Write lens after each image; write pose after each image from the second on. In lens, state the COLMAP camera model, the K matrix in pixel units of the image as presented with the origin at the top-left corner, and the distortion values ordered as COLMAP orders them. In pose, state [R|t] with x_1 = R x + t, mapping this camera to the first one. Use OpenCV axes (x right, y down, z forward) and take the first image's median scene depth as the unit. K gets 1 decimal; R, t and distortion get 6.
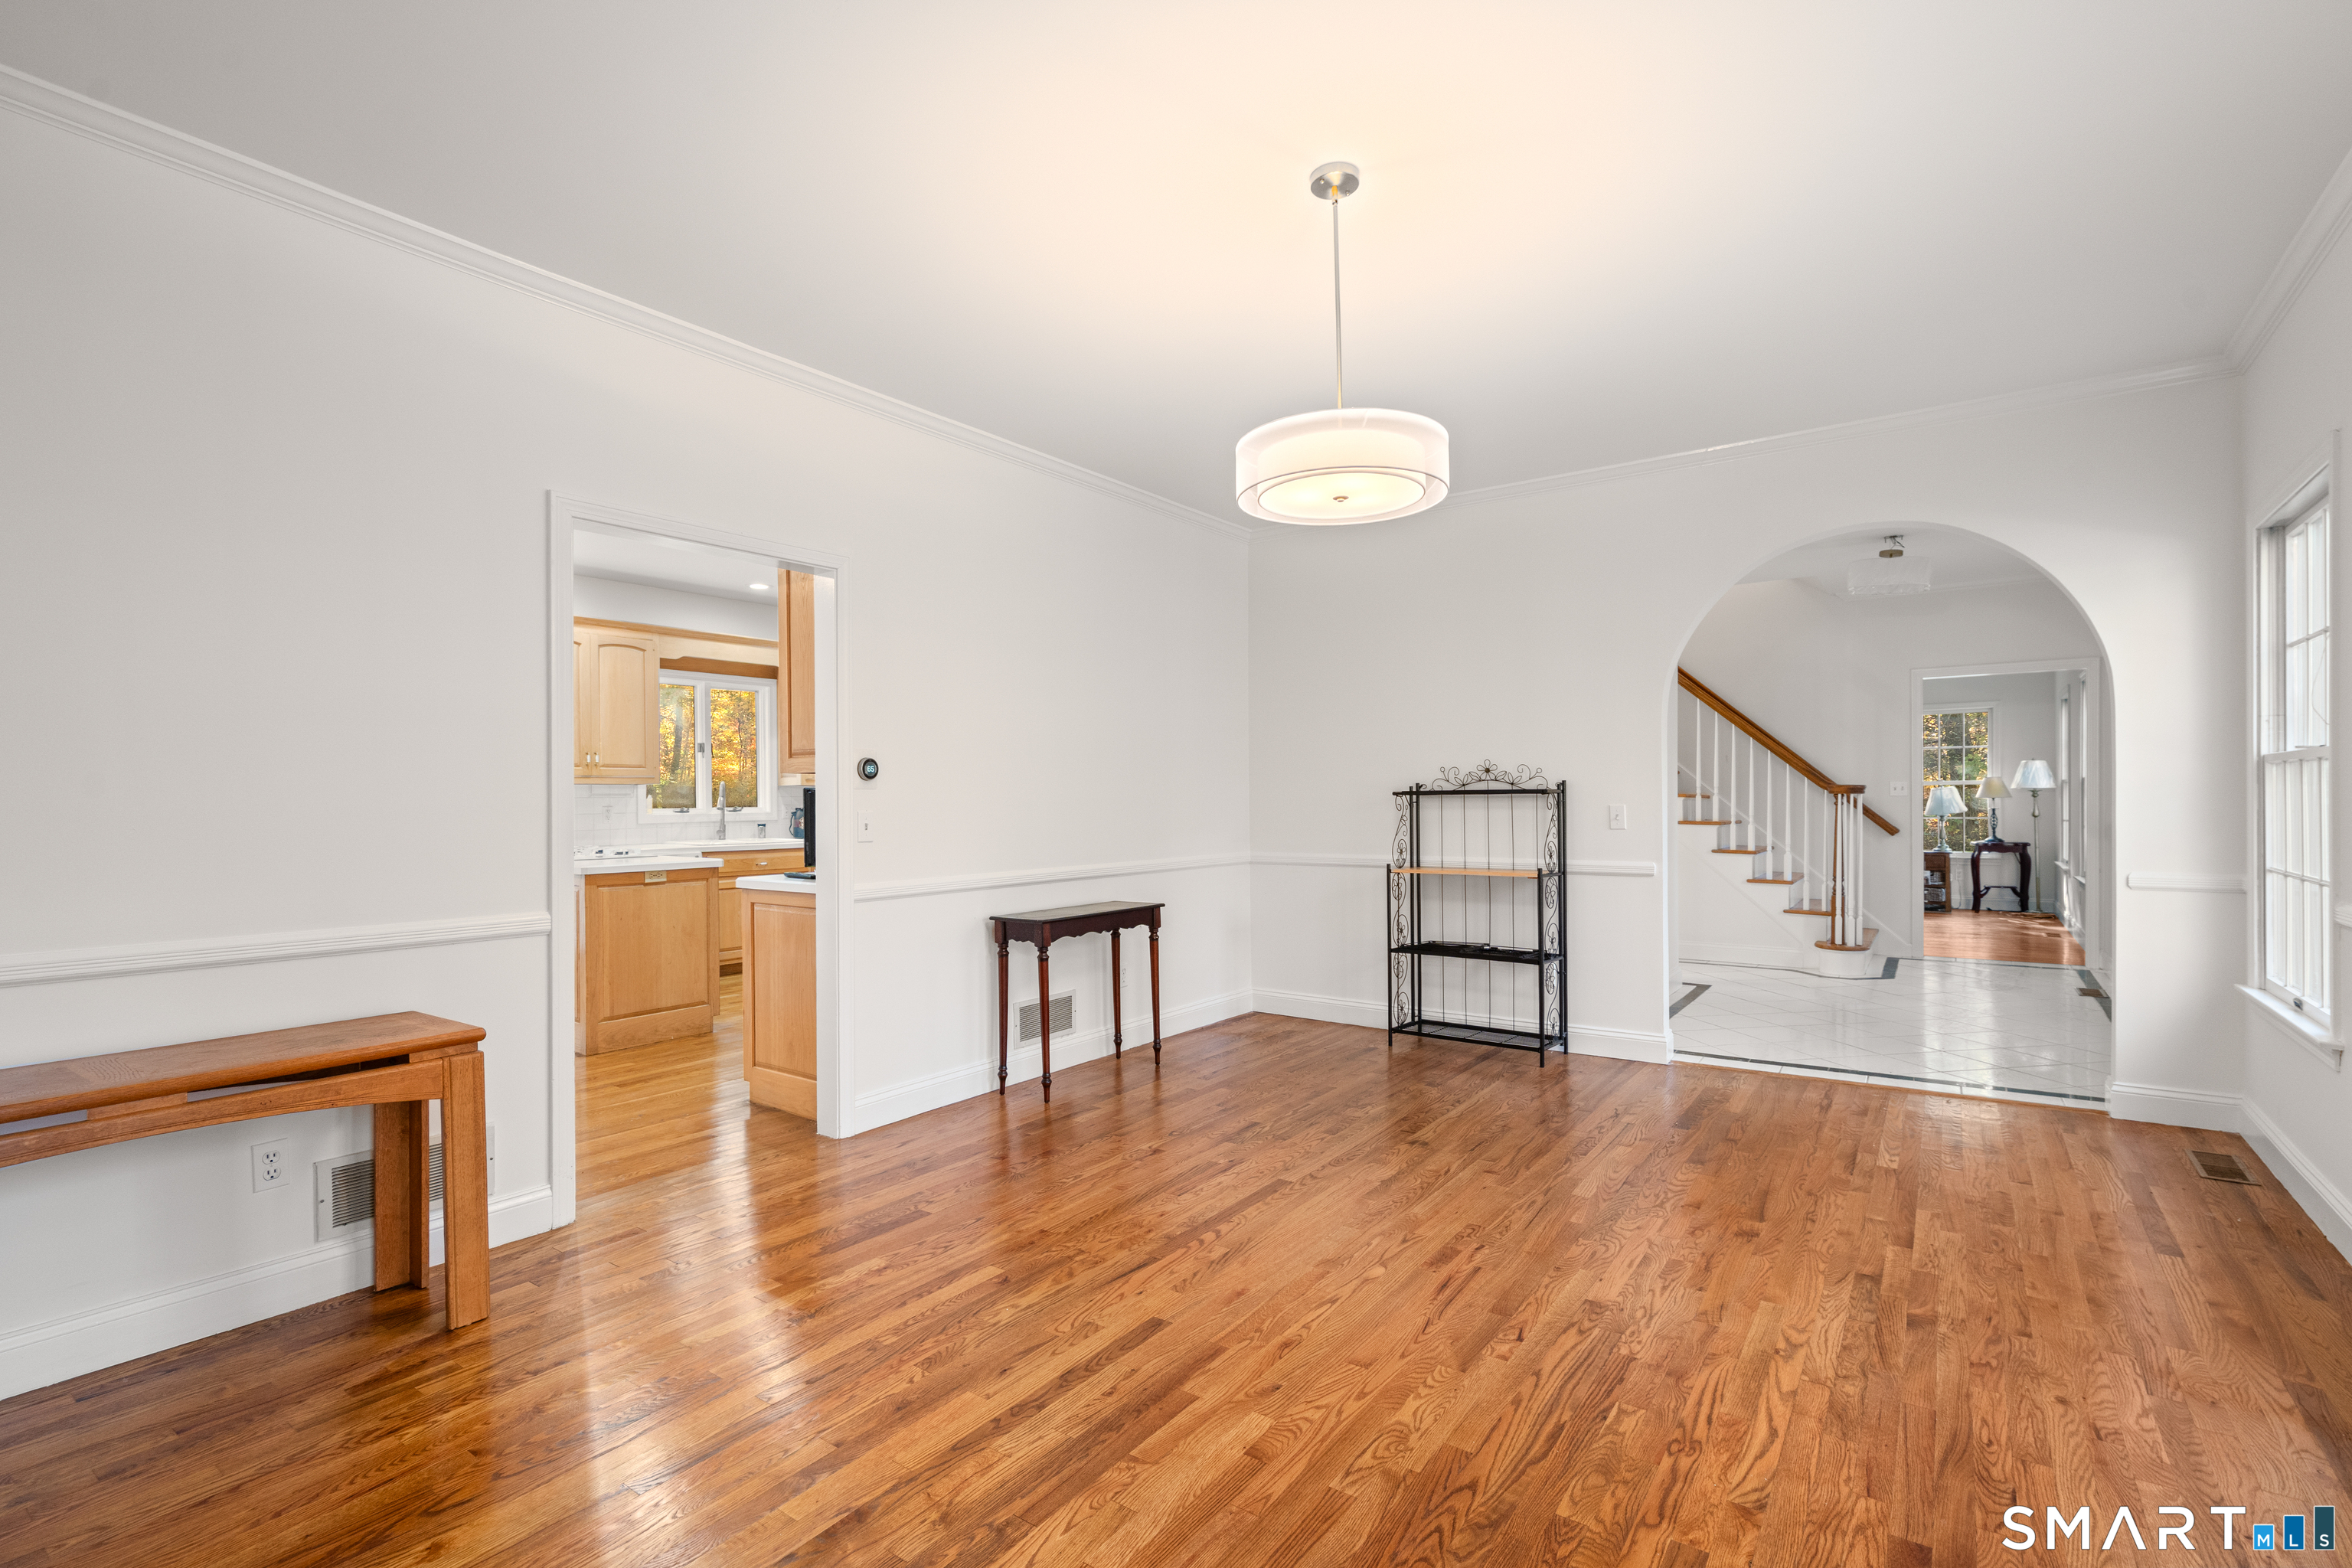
lens RADIAL K [[1069.3, 0, 1176.0], [0, 1069.3, 784.0], [0, 0, 1]] dist [-0.002422, 0.000445]
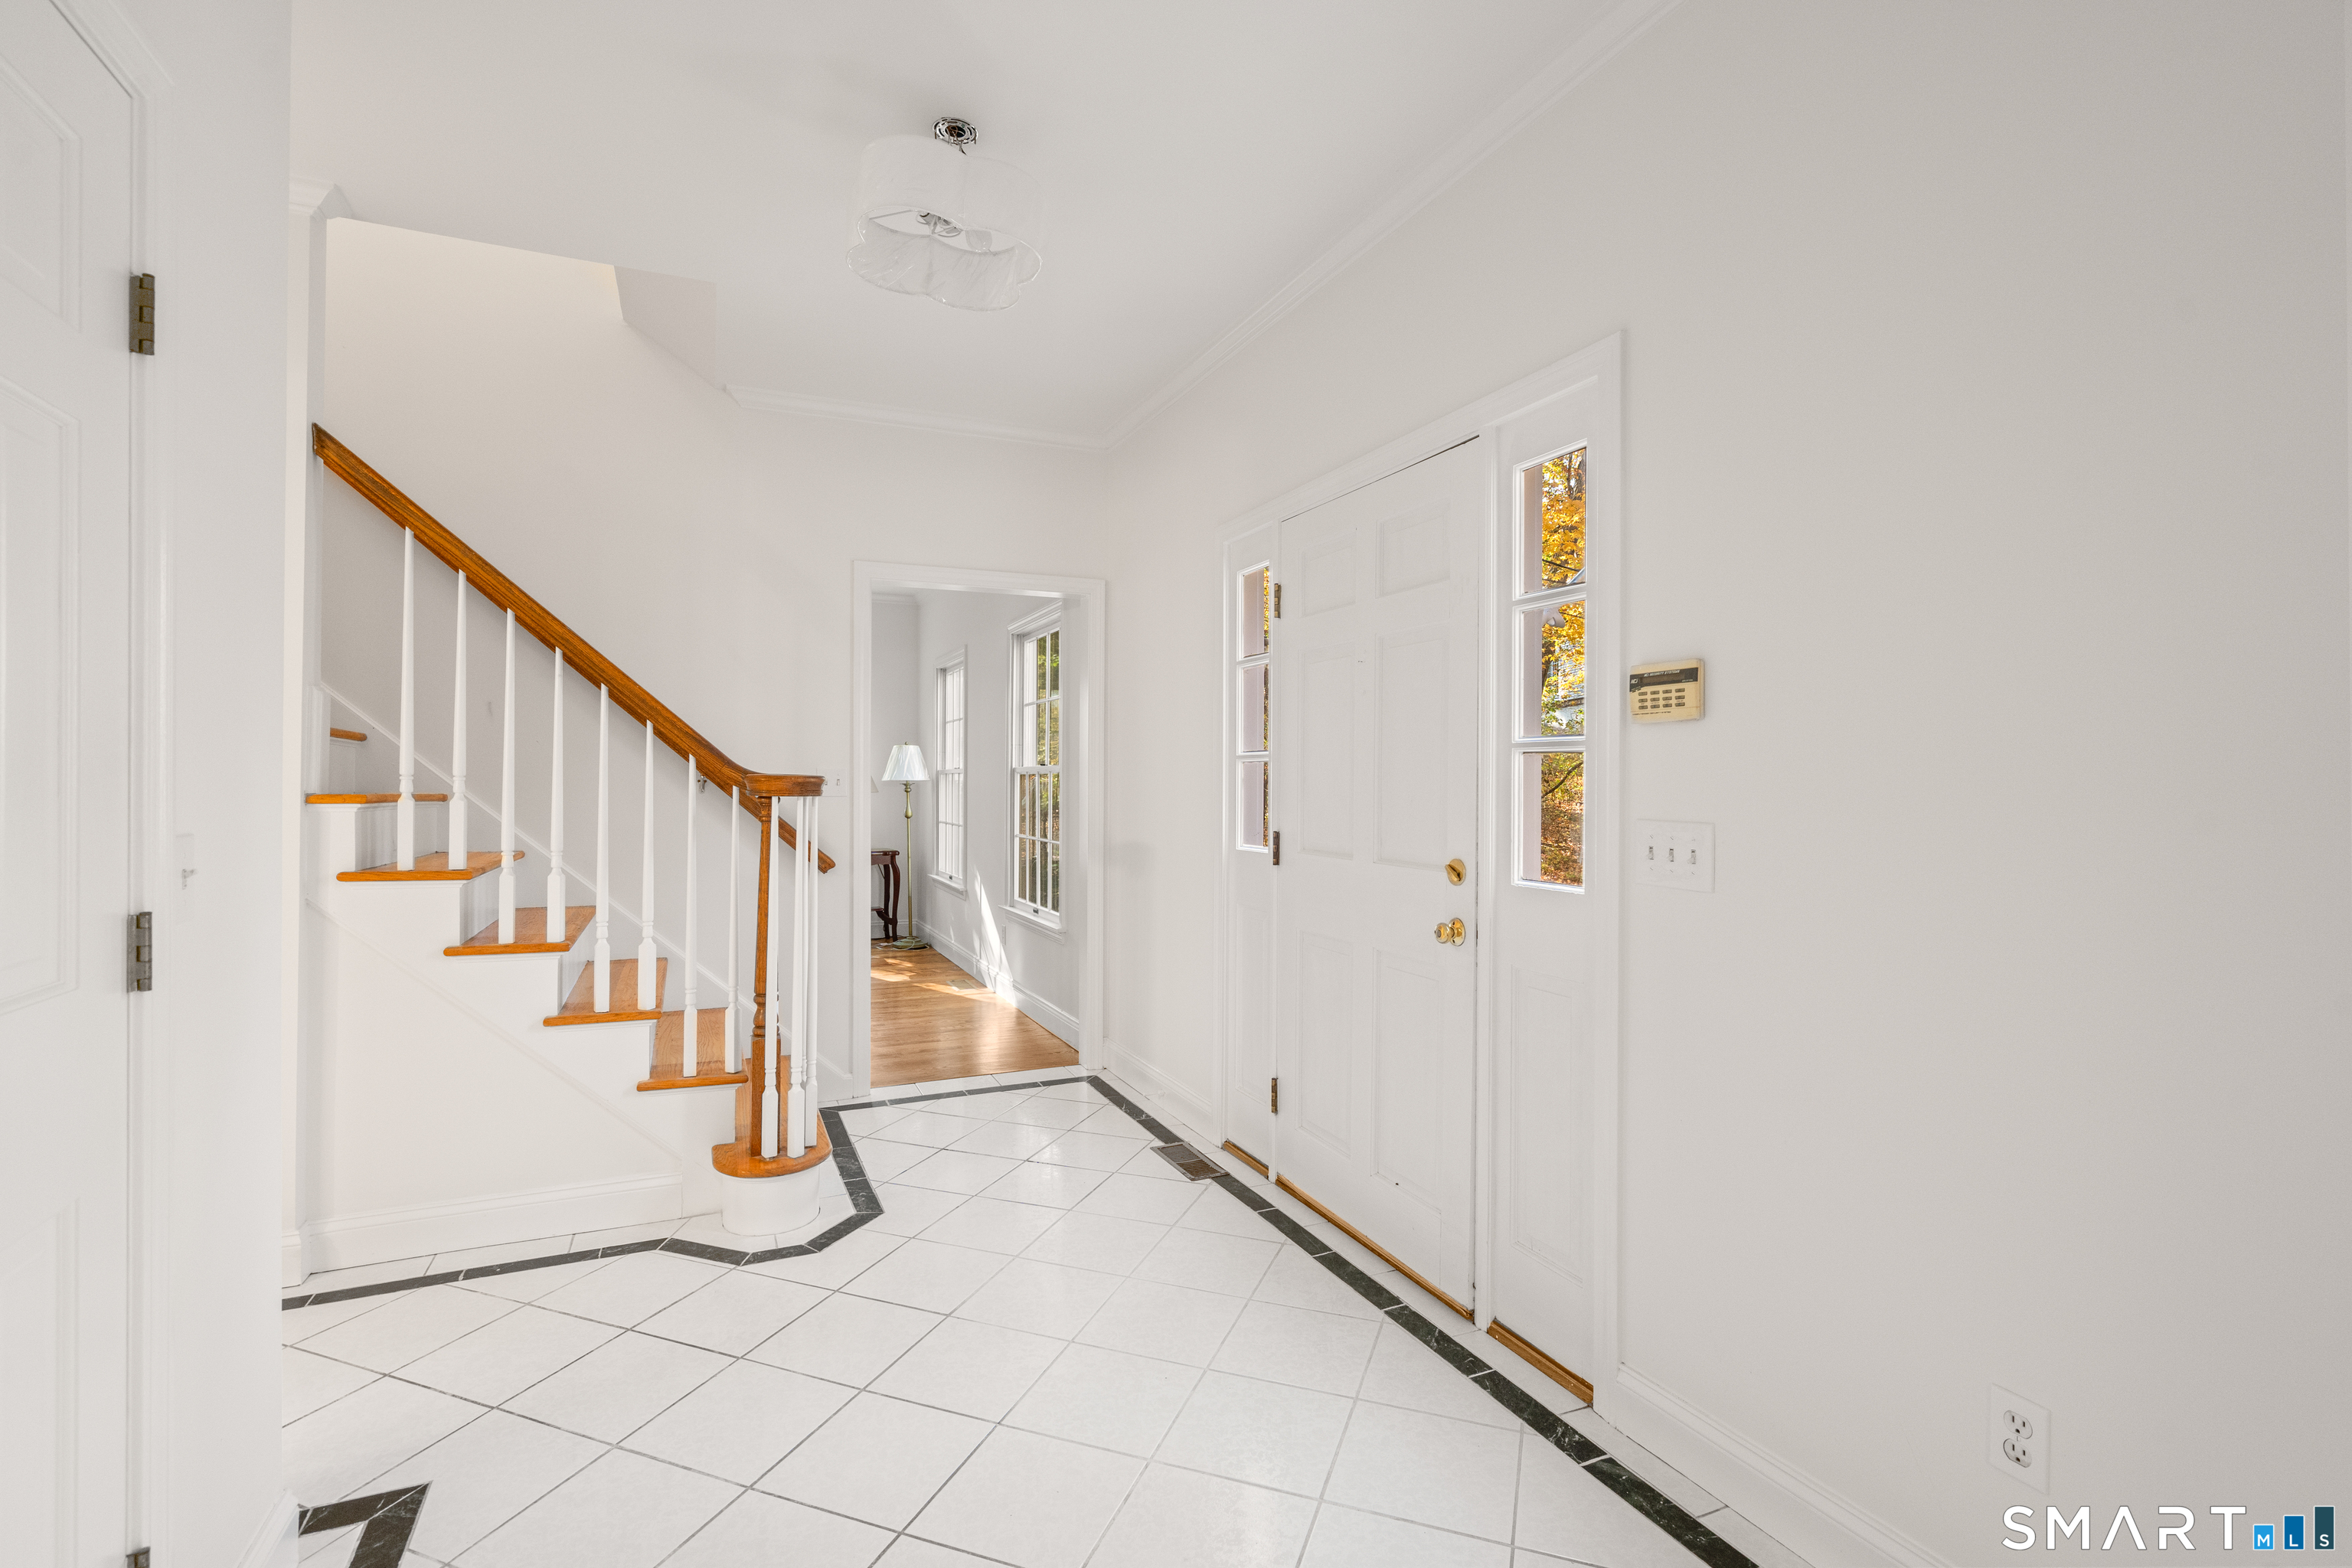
lens RADIAL K [[1069.3, 0, 1176.0], [0, 1069.3, 784.0], [0, 0, 1]] dist [-0.002422, 0.000445]
pose [[0.498482, 0.008010, 0.866863, 0.314552], [-0.018448, 0.999829, 0.001369, 0.002097], [-0.866704, -0.016674, 0.498544, 0.613596]]
